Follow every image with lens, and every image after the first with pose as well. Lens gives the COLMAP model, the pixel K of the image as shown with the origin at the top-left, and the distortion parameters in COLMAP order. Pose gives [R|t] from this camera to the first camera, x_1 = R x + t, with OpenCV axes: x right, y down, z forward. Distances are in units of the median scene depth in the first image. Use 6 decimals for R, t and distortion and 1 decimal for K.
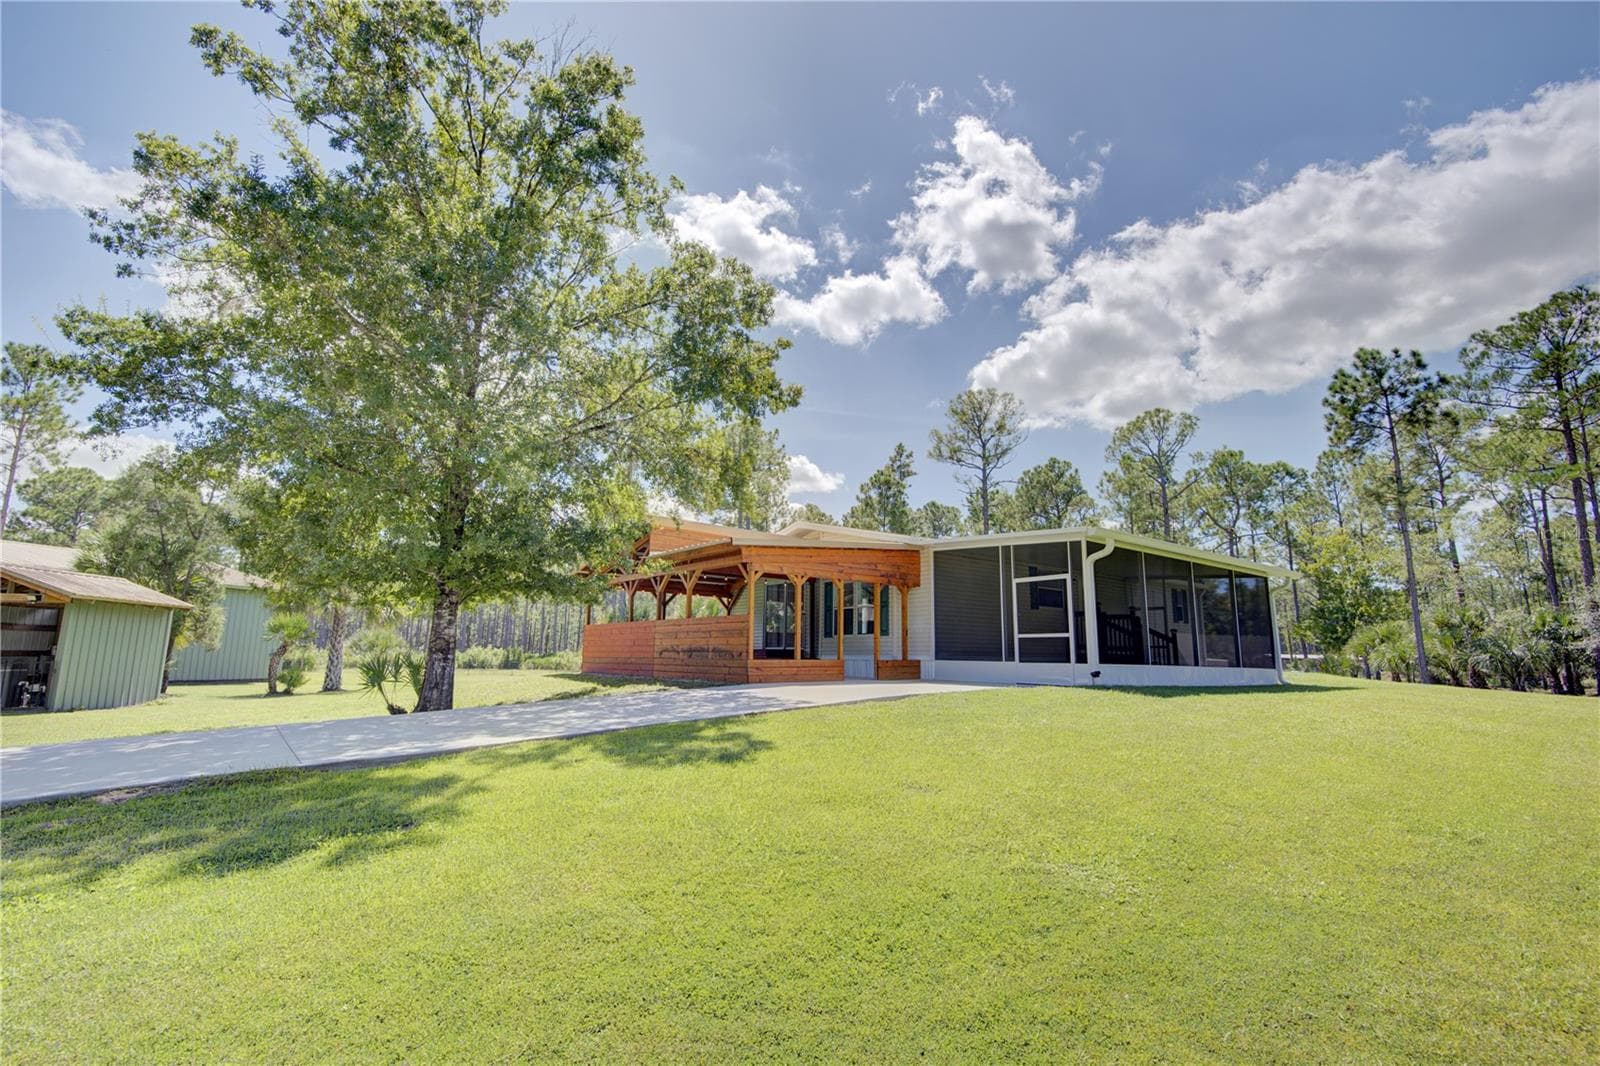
lens RADIAL K [[716.2, 0, 786.8], [0, 716.2, 534.1], [0, 0, 1]] dist [-0.001096, -0.001249]
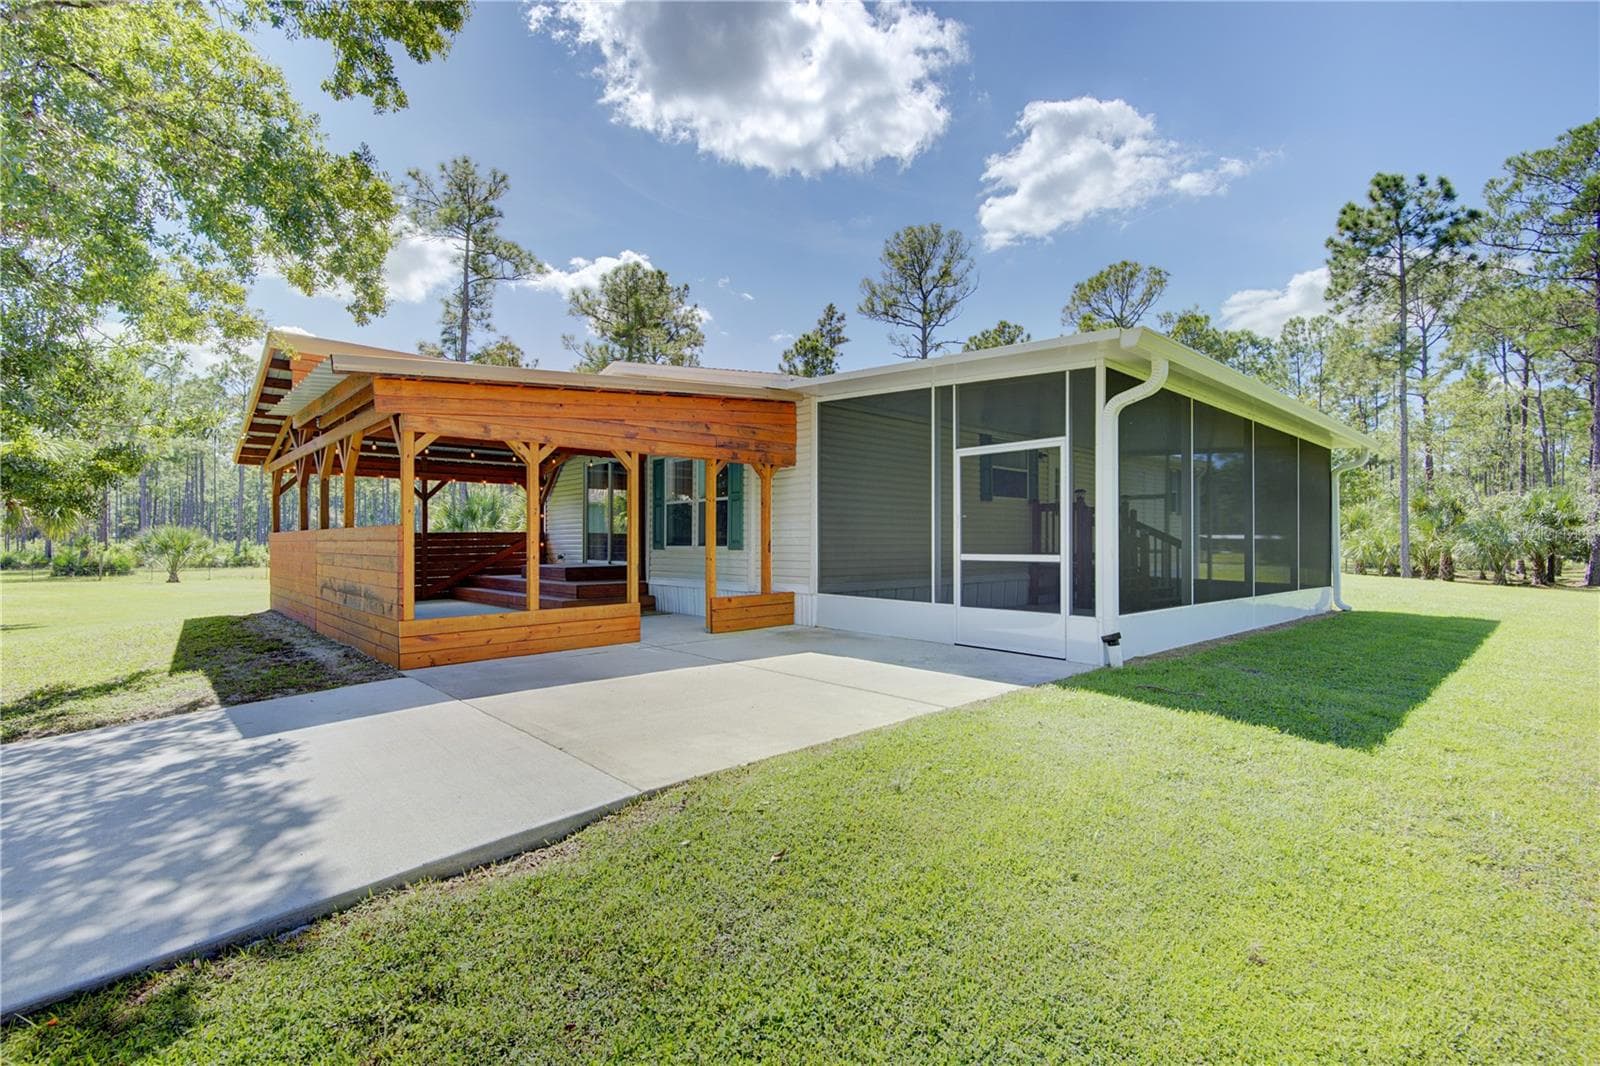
lens RADIAL K [[716.2, 0, 786.8], [0, 716.2, 534.1], [0, 0, 1]] dist [-0.001096, -0.001249]
pose [[0.996884, -0.013444, 0.077721, 0.058229], [0.000829, 0.987097, 0.160123, 0.015474], [-0.078871, -0.159560, 0.984033, 0.186211]]
